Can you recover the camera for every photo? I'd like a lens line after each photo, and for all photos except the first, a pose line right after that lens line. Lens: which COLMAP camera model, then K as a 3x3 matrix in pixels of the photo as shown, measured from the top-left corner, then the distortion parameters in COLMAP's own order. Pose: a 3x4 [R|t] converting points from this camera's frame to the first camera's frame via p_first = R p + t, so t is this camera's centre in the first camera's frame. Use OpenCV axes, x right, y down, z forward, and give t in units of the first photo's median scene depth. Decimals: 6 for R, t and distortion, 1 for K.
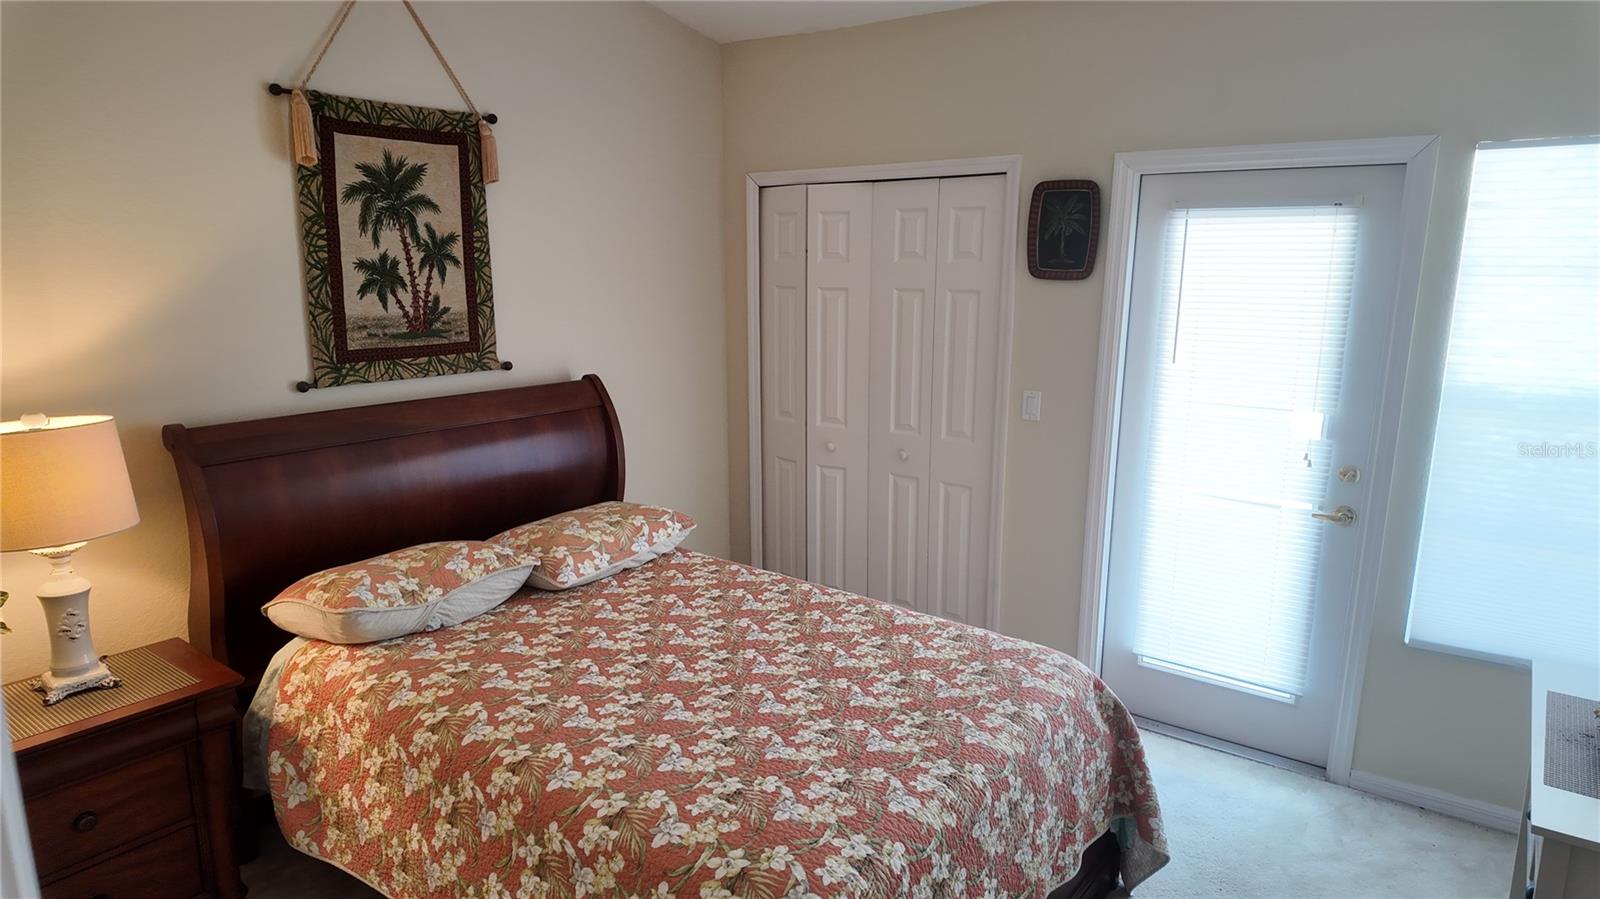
lens RADIAL K [[934.1, 0, 802.0], [0, 934.1, 450.8], [0, 0, 1]] dist [0.136579, -0.227226]
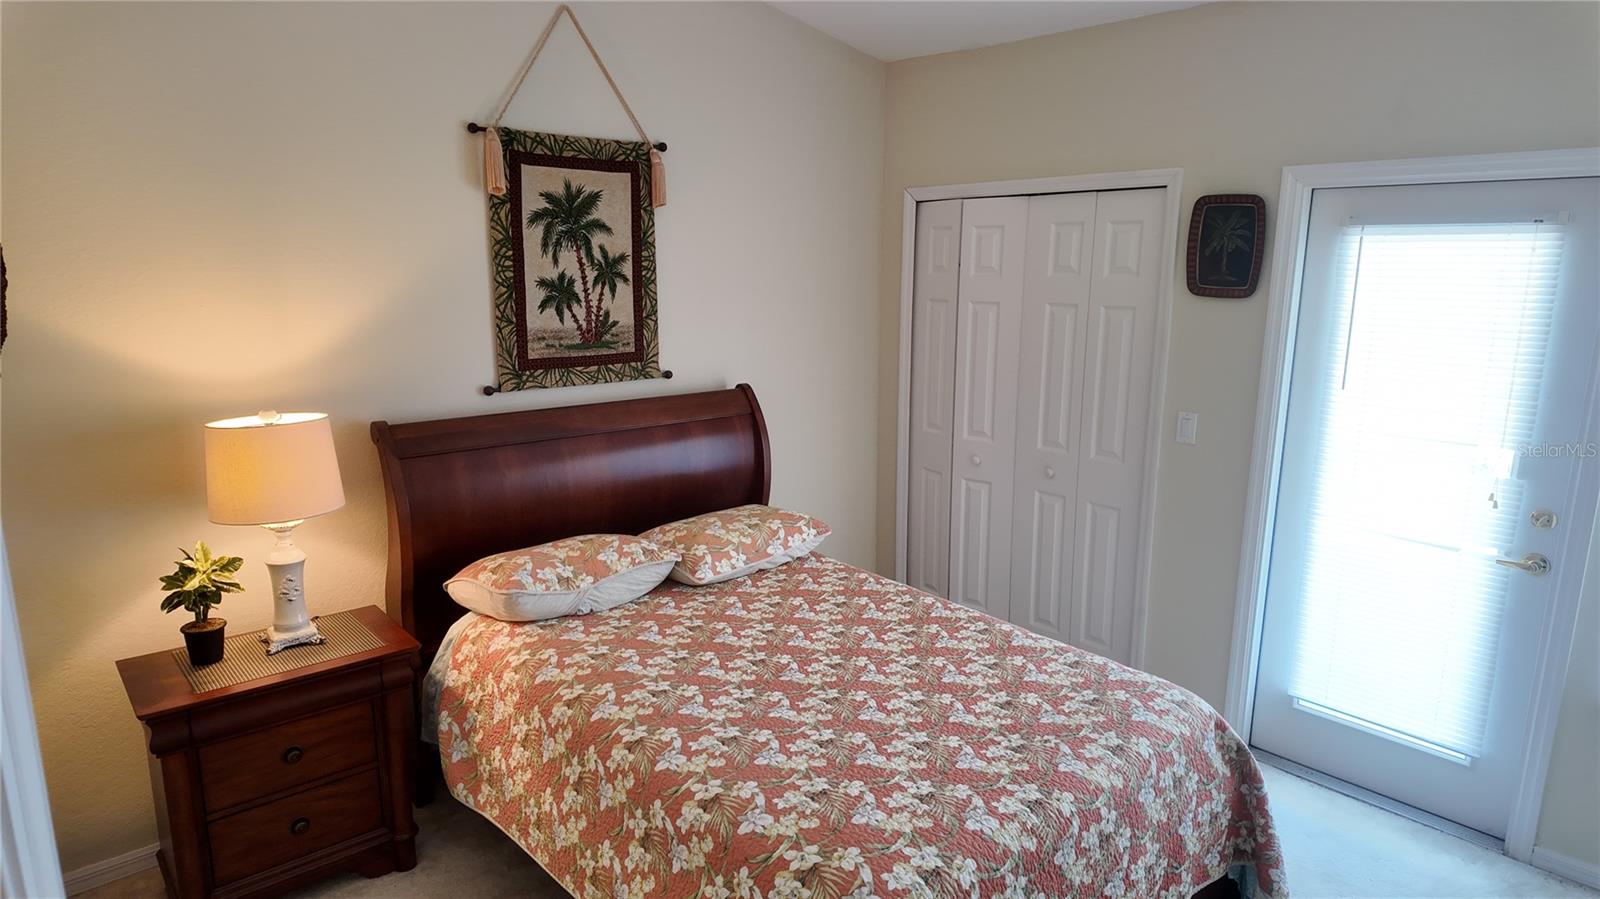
lens RADIAL K [[934.1, 0, 802.0], [0, 934.1, 450.8], [0, 0, 1]] dist [0.136579, -0.227226]
pose [[0.979328, 0.040819, -0.198115, 0.070345], [-0.040940, 0.999156, 0.003484, -0.015836], [0.198090, 0.004698, 0.980173, -0.029474]]
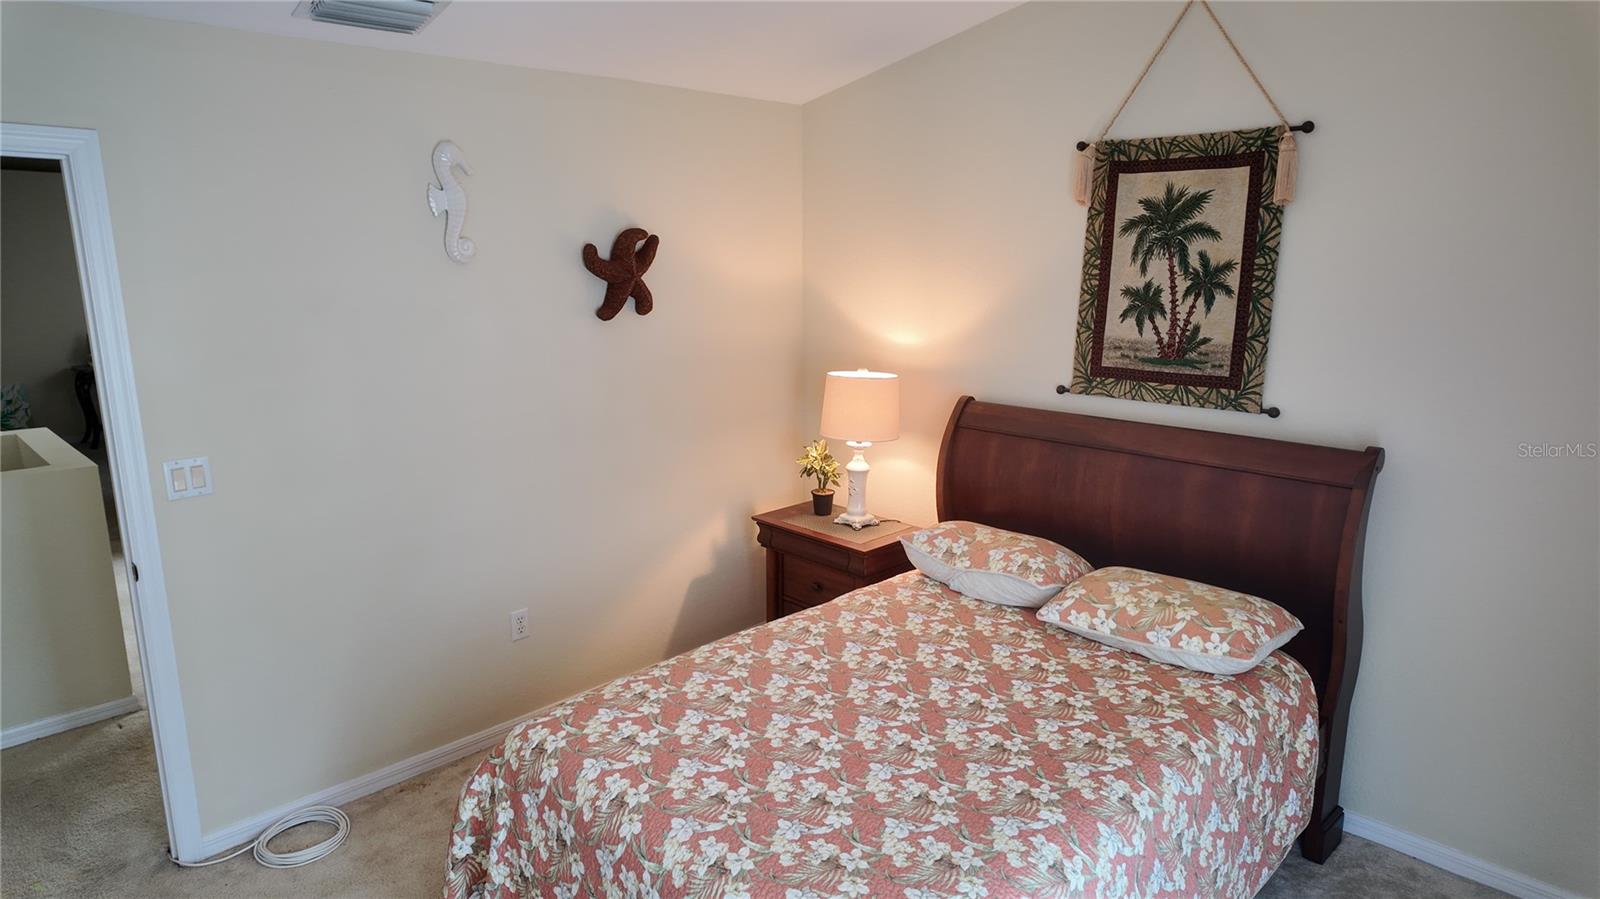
lens RADIAL K [[934.1, 0, 802.0], [0, 934.1, 450.8], [0, 0, 1]] dist [0.136579, -0.227226]
pose [[-0.145585, 0.200748, -0.968765, 0.754894], [-0.201266, 0.952712, 0.227667, -0.212372], [0.968657, 0.228125, -0.098297, 0.860564]]
